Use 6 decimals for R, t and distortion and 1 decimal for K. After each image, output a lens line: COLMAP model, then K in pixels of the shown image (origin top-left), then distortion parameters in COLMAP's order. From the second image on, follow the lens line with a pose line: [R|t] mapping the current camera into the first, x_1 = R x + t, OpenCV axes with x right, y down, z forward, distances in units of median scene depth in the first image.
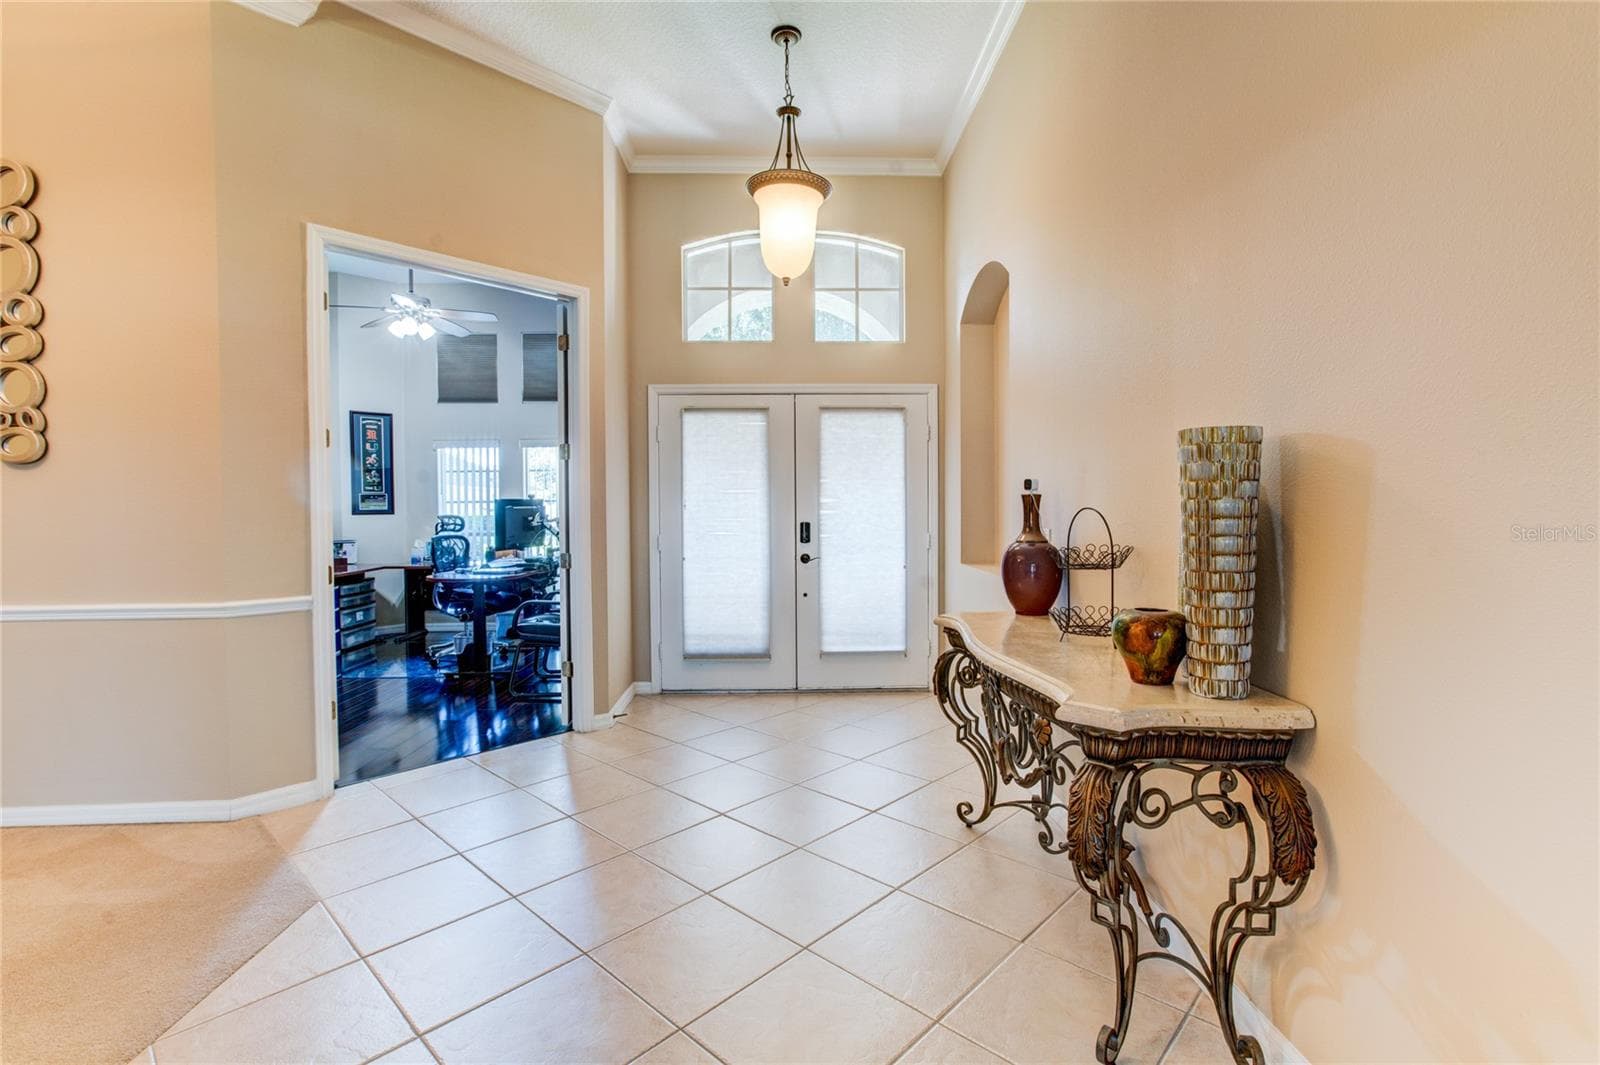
lens RADIAL K [[737.8, 0, 800.2], [0, 737.8, 520.3], [0, 0, 1]] dist [-0.041458, 0.023982]
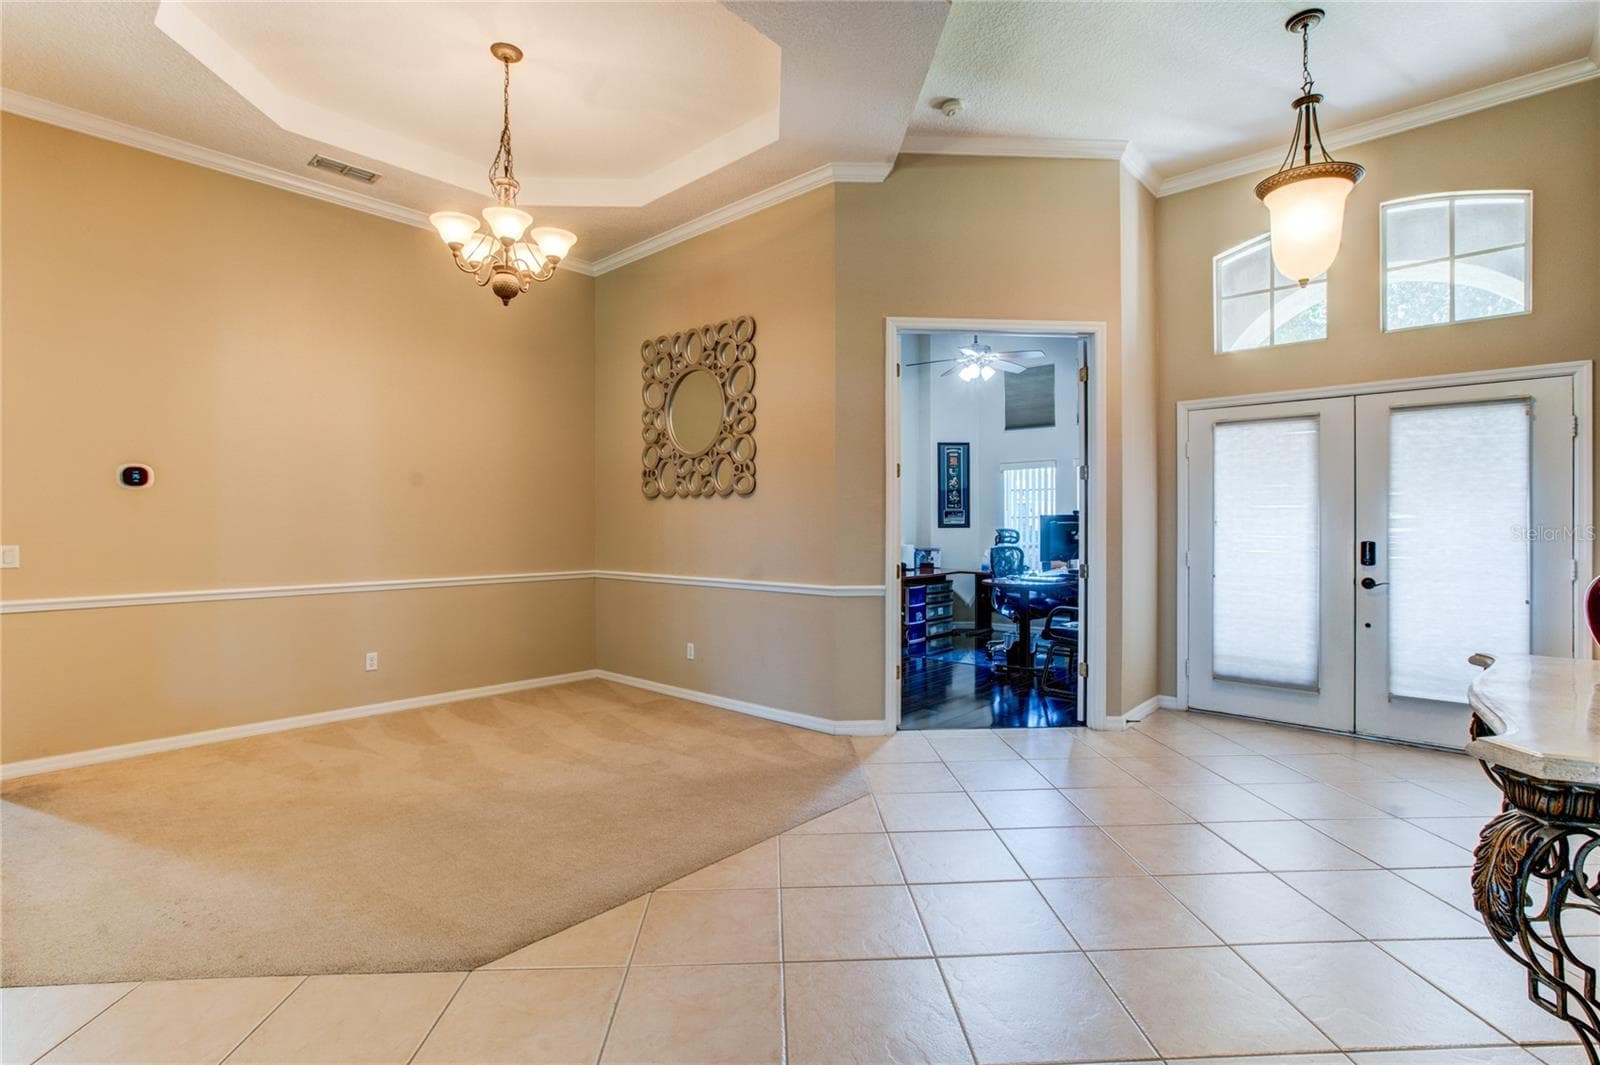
lens RADIAL K [[757.4, 0, 803.5], [0, 757.4, 521.9], [0, 0, 1]] dist [-0.042090, 0.026818]
pose [[0.720396, 0.004971, -0.693545, 0.136291], [-0.017424, 0.999788, -0.010932, 0.000585], [0.693344, 0.019960, 0.720330, -0.092270]]
